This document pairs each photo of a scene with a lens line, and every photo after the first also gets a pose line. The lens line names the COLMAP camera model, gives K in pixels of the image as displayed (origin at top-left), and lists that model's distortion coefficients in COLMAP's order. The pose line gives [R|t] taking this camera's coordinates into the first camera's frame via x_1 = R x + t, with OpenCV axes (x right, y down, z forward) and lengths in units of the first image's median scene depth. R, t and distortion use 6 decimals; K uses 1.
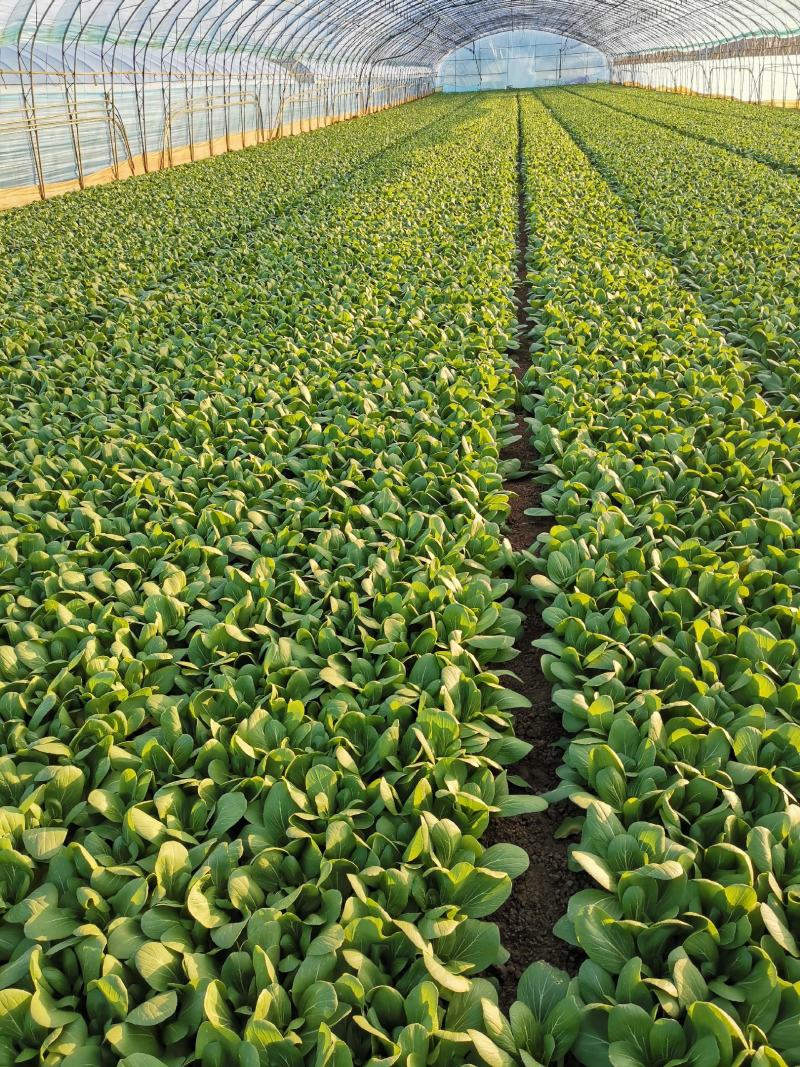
lens RADIAL K [[801.6, 0, 401.8], [0, 801.6, 533.4], [0, 0, 1]] dist [0.042405, -0.019462]
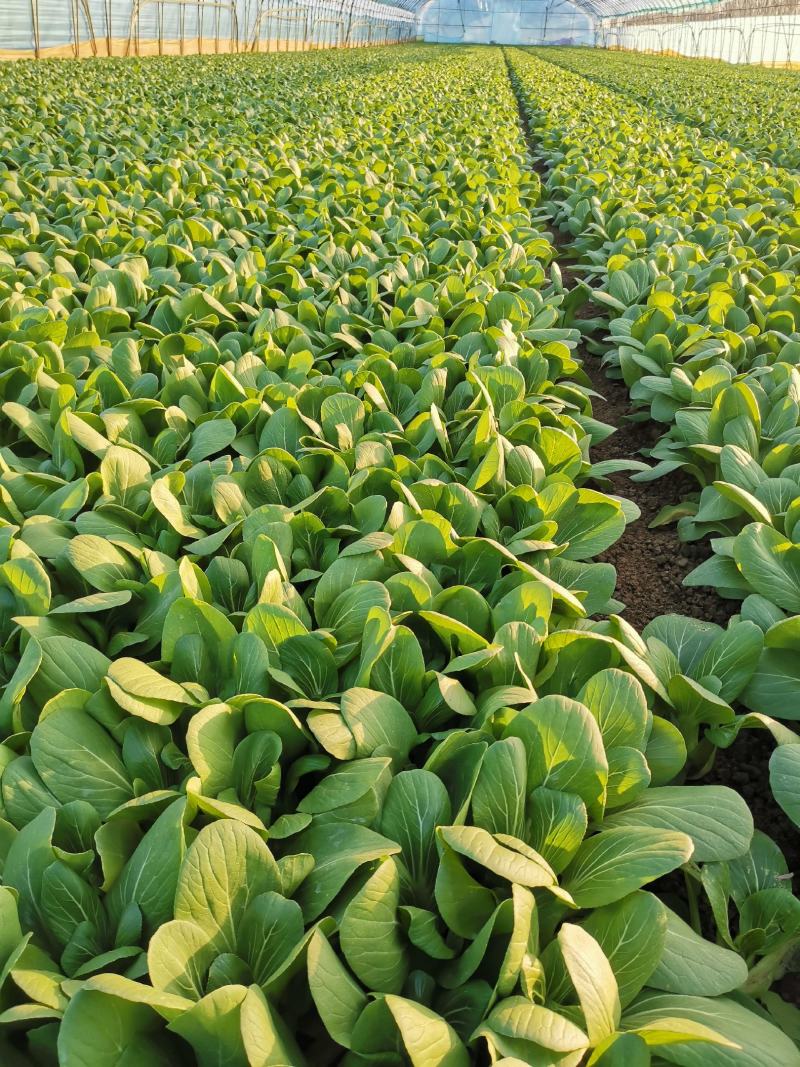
lens RADIAL K [[805.7, 0, 400.0], [0, 805.7, 533.5], [0, 0, 1]] dist [0.029568, -0.008758]
pose [[0.996716, 0.055782, 0.058701, -0.056662], [-0.057839, 0.997749, 0.033942, 0.255730], [-0.056676, -0.037226, 0.997698, 0.190224]]
